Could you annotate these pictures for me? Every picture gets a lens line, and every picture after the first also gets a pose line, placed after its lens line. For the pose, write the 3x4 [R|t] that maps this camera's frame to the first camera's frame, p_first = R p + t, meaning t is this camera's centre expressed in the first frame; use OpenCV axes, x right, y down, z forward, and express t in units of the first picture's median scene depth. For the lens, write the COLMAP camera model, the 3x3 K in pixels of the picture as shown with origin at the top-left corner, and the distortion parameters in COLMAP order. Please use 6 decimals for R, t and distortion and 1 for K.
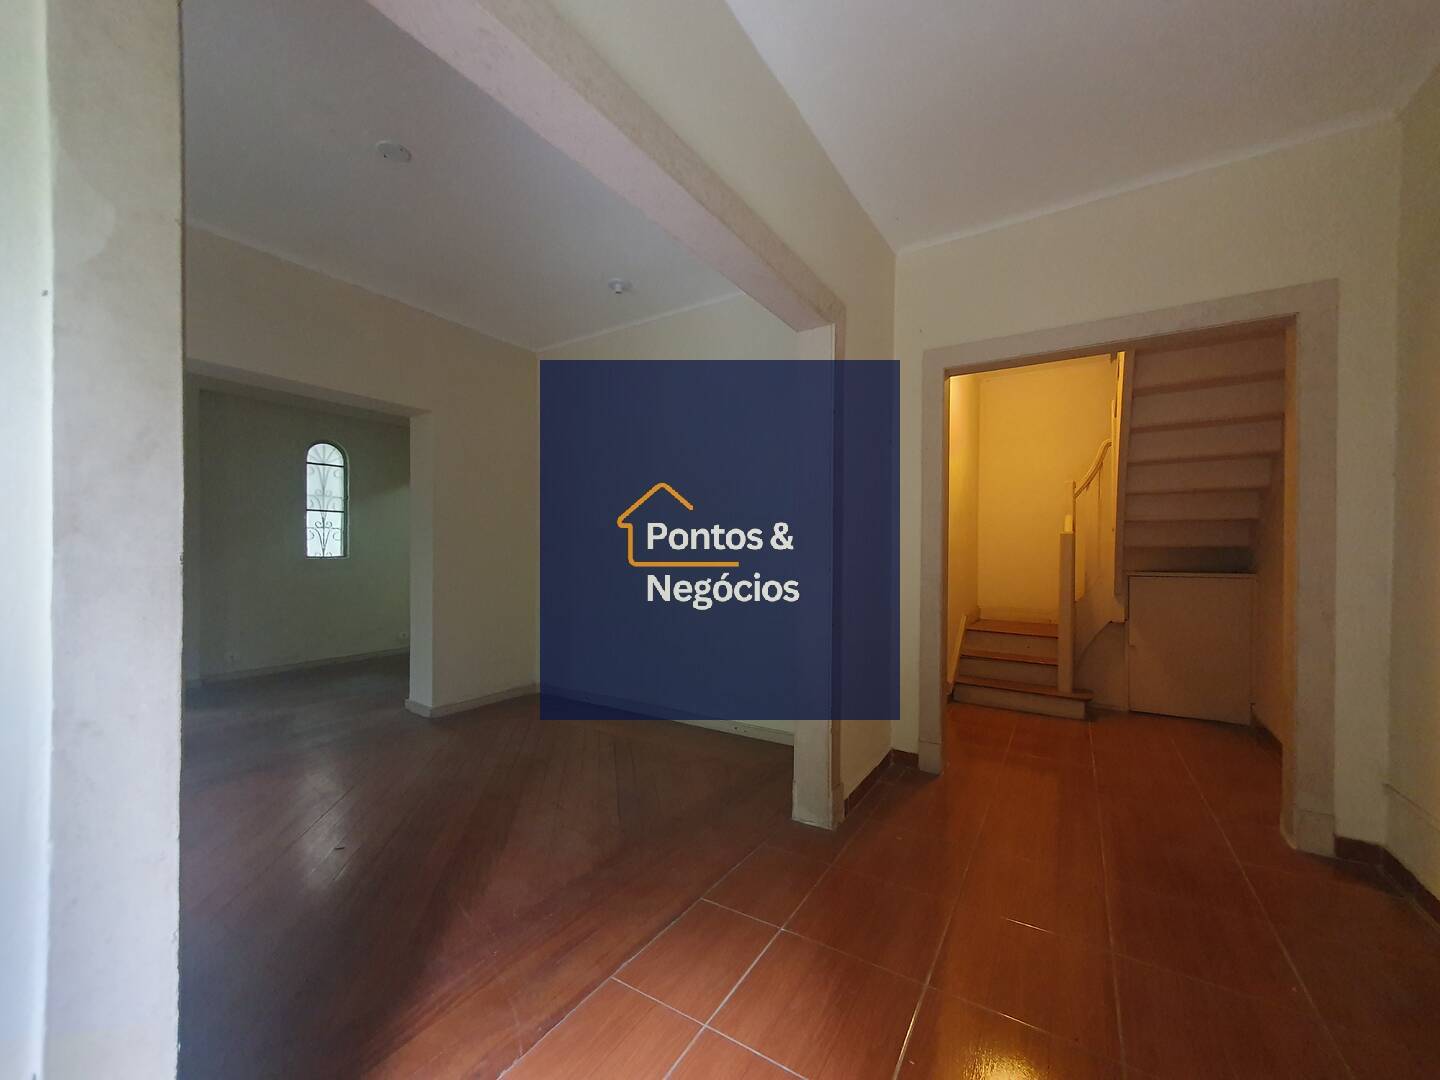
lens RADIAL K [[570.1, 0, 714.3], [0, 570.1, 548.8], [0, 0, 1]] dist [0.006045, -0.000200]
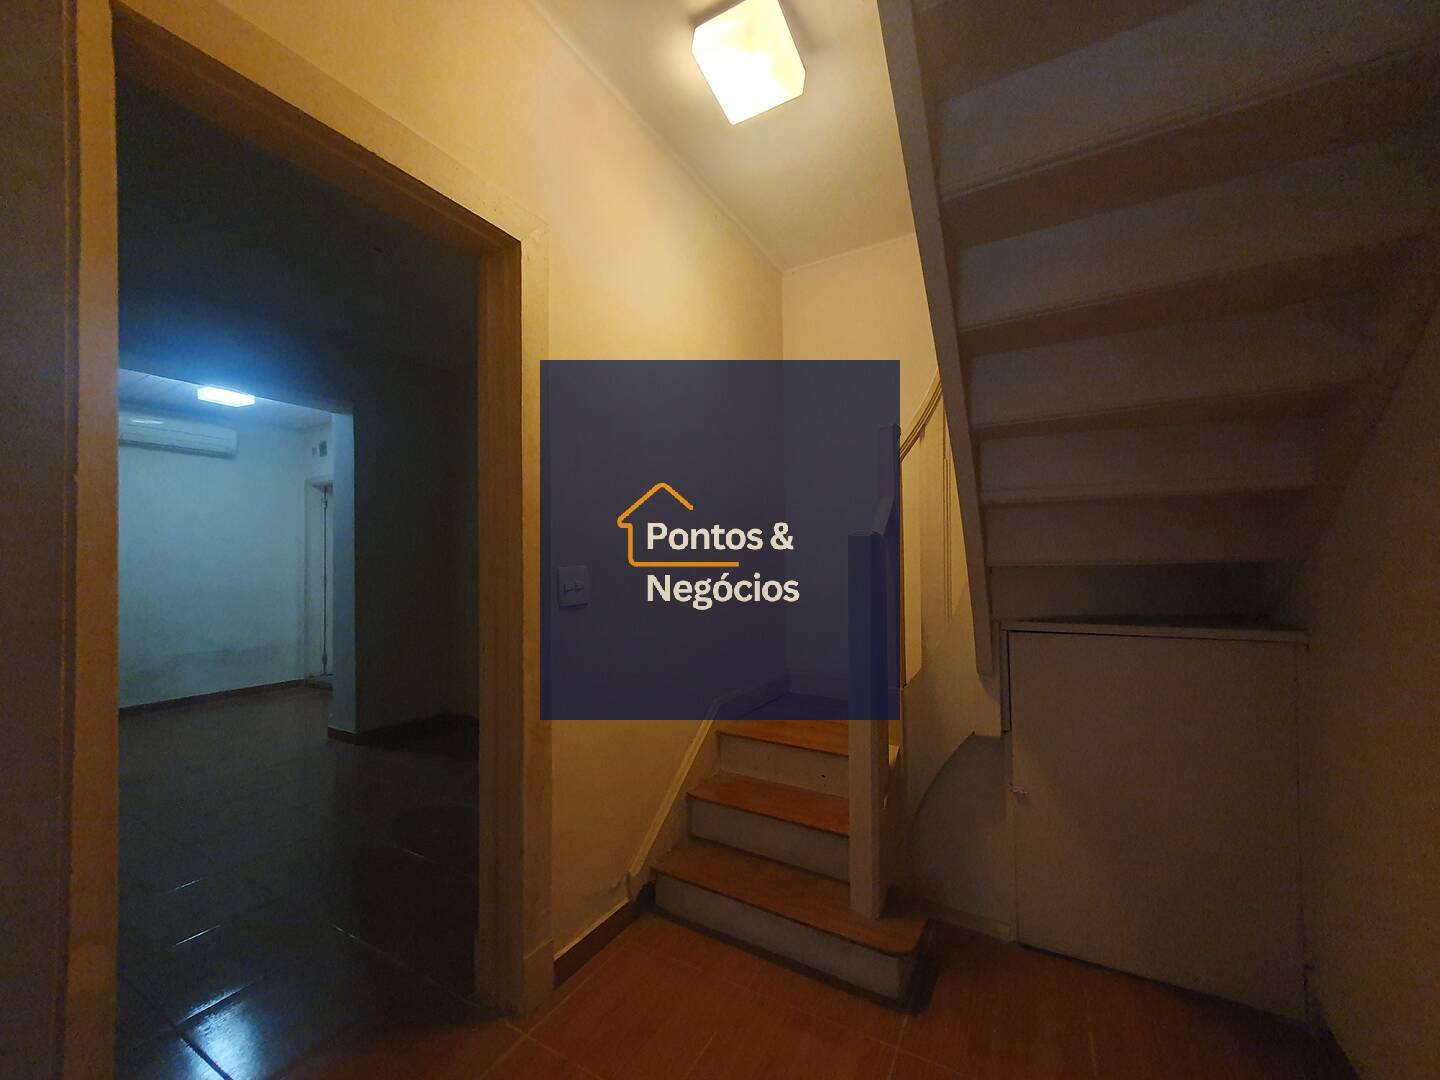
lens RADIAL K [[570.1, 0, 714.0], [0, 570.1, 540.4], [0, 0, 1]] dist [0.006045, -0.000200]
pose [[0.999184, -0.007412, 0.039697, 0.557908], [0.009064, 0.999093, -0.041601, -0.007589], [-0.039353, 0.041927, 0.998345, 0.655084]]
